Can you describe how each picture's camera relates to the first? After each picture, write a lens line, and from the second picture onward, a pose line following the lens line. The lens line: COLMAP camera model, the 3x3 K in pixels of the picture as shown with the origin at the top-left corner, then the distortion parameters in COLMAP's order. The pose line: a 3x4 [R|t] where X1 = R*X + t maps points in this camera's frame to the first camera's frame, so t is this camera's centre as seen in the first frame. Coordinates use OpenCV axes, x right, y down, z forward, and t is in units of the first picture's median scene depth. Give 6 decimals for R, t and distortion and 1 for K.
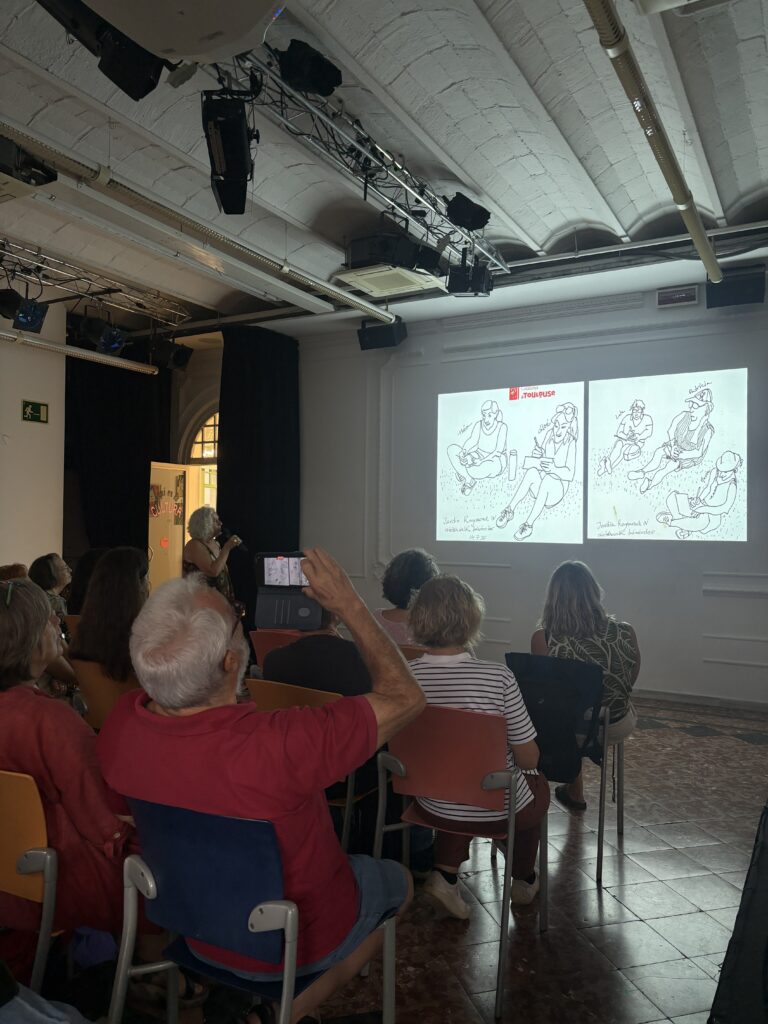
lens RADIAL K [[772.1, 0, 388.9], [0, 772.1, 512.0], [0, 0, 1]] dist [0.008540, -0.000502]
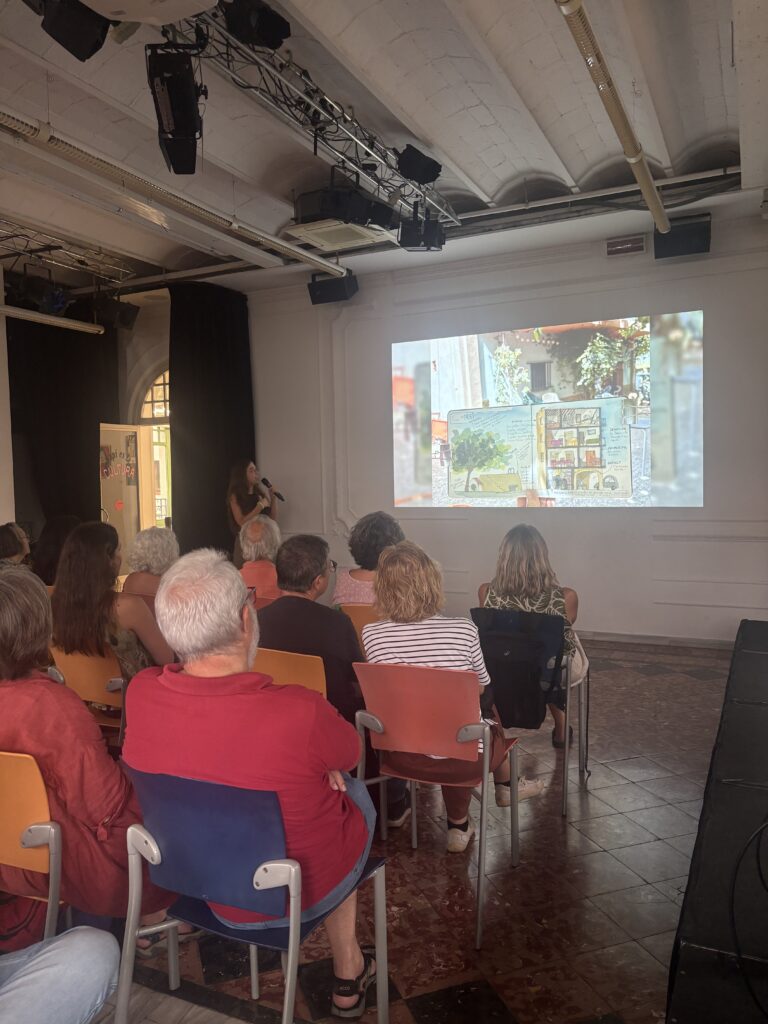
lens RADIAL K [[772.1, 0, 382.8], [0, 772.1, 511.5], [0, 0, 1]] dist [0.008540, -0.000502]
pose [[0.997881, -0.034247, 0.055327, -0.014078], [0.030528, 0.997304, 0.066724, -0.013355], [-0.057463, -0.064894, 0.996236, -0.011950]]
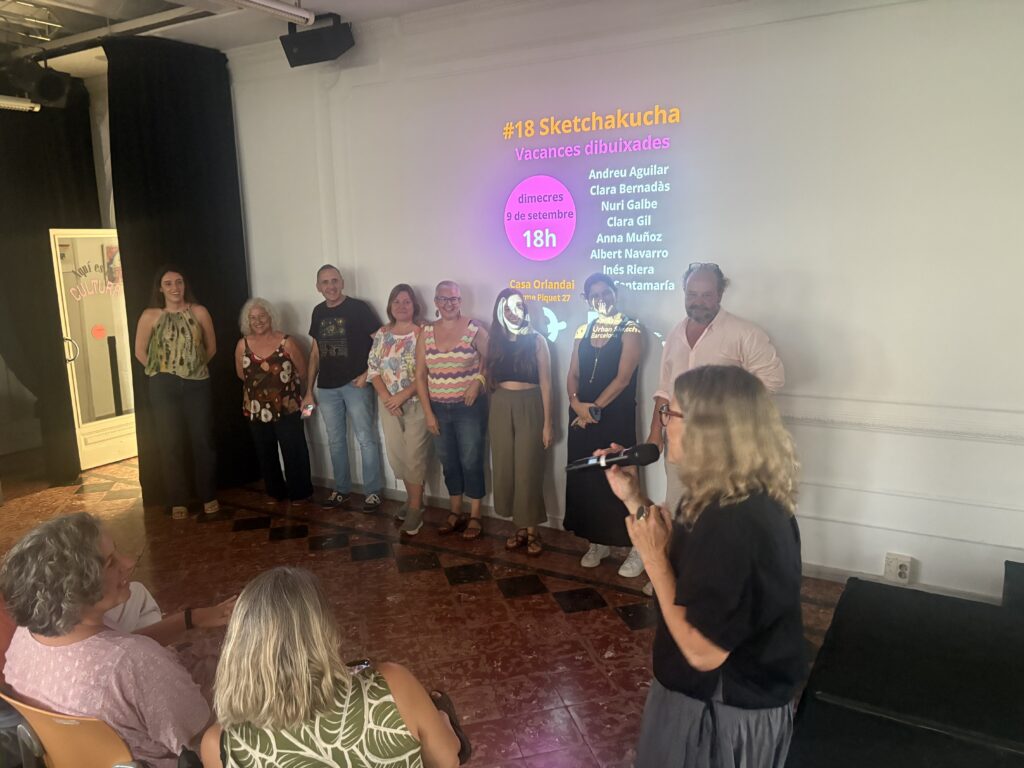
lens RADIAL K [[772.1, 0, 519.9], [0, 772.1, 384.9], [0, 0, 1]] dist [0.008540, -0.000502]
pose [[0.999248, -0.029918, -0.024675, 0.272946], [0.034379, 0.977814, 0.206634, -0.096441], [0.017946, -0.207327, 0.978107, 0.374622]]
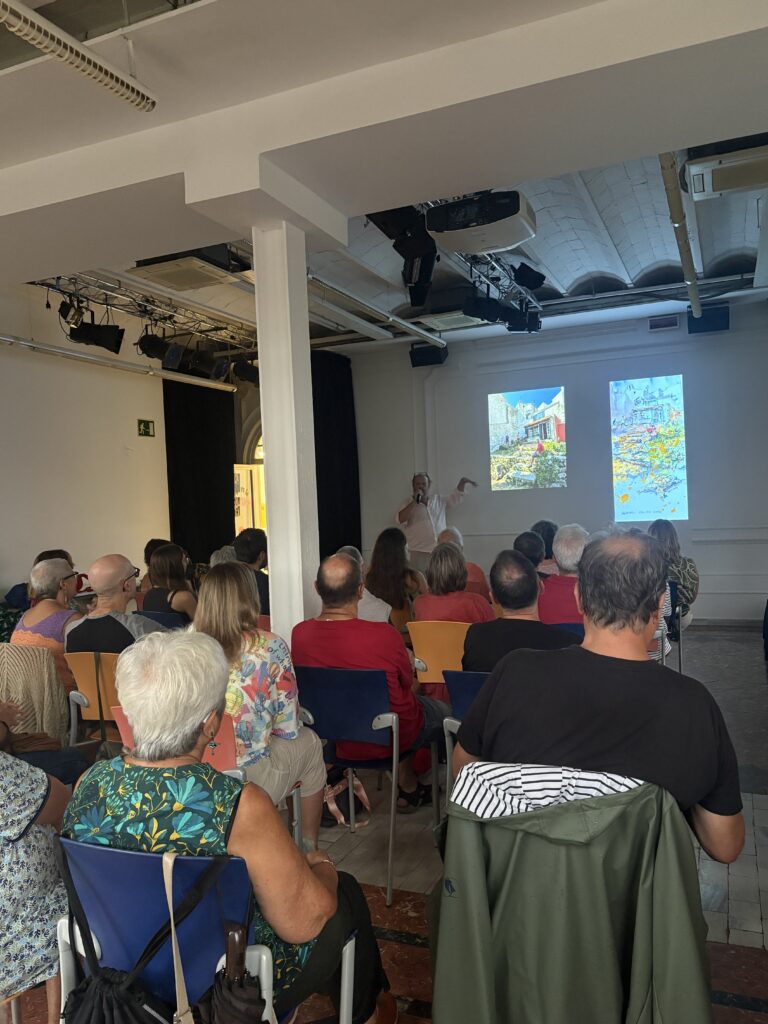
lens RADIAL K [[799.6, 0, 384.3], [0, 799.6, 512.8], [0, 0, 1]] dist [0.022445, -0.008493]
pose [[0.993419, -0.055091, 0.100413, -0.333457], [0.052476, 0.998215, 0.028498, -0.021082], [-0.101804, -0.023041, 0.994538, -0.424953]]
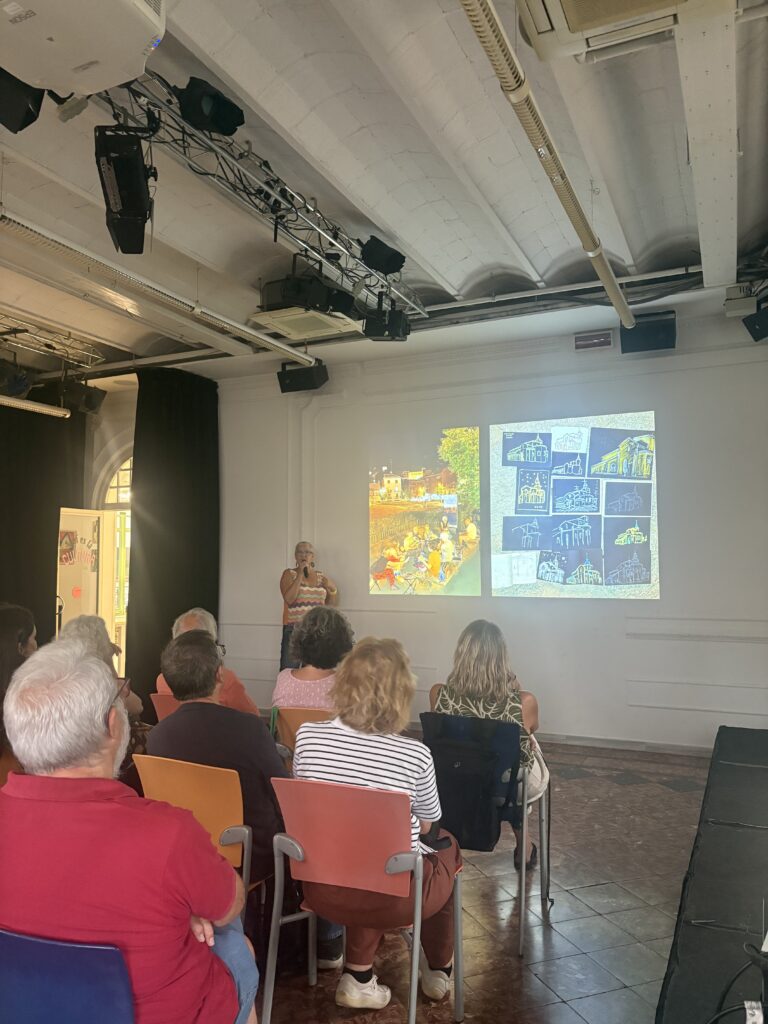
lens RADIAL K [[772.1, 0, 382.8], [0, 772.1, 513.2], [0, 0, 1]] dist [0.008540, -0.000502]
pose [[0.997049, -0.010209, 0.076082, 0.024619], [0.013944, 0.998715, -0.048728, -0.011046], [-0.075487, 0.049646, 0.995910, 0.031848]]
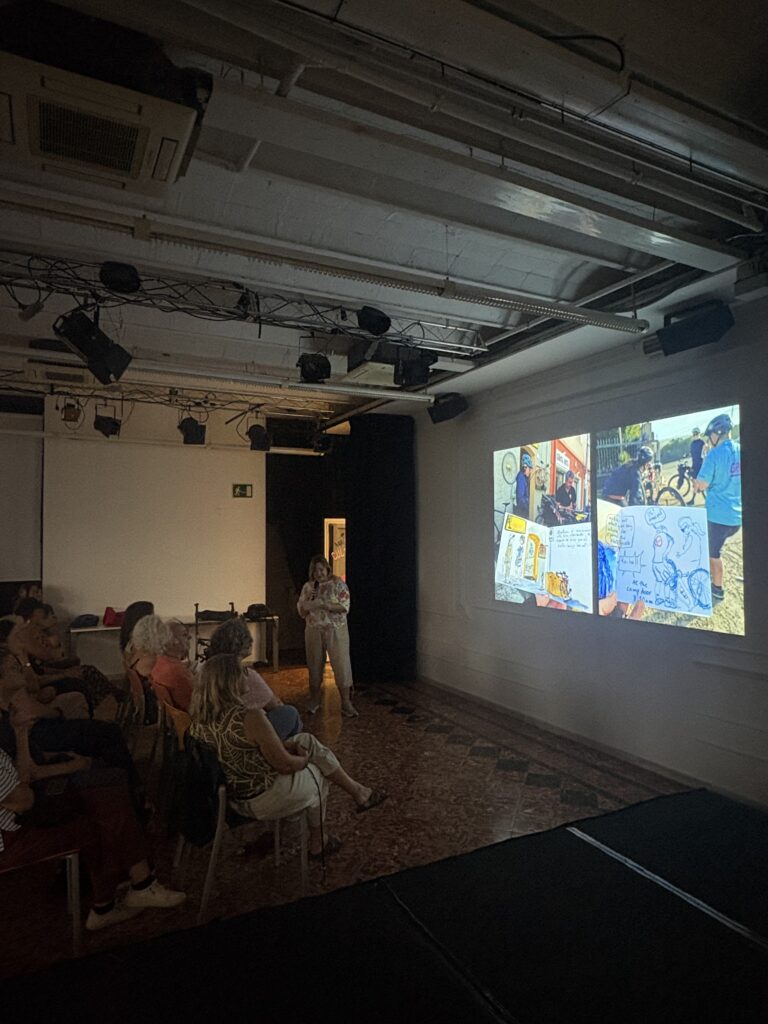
lens RADIAL K [[643.6, 0, 383.8], [0, 643.6, 509.7], [0, 0, 1]] dist [0.017132, -0.000066]
pose [[0.830845, -0.038443, -0.555175, 0.662245], [0.031182, 0.999260, -0.022528, -0.087587], [0.555630, 0.001406, 0.831428, 0.204423]]
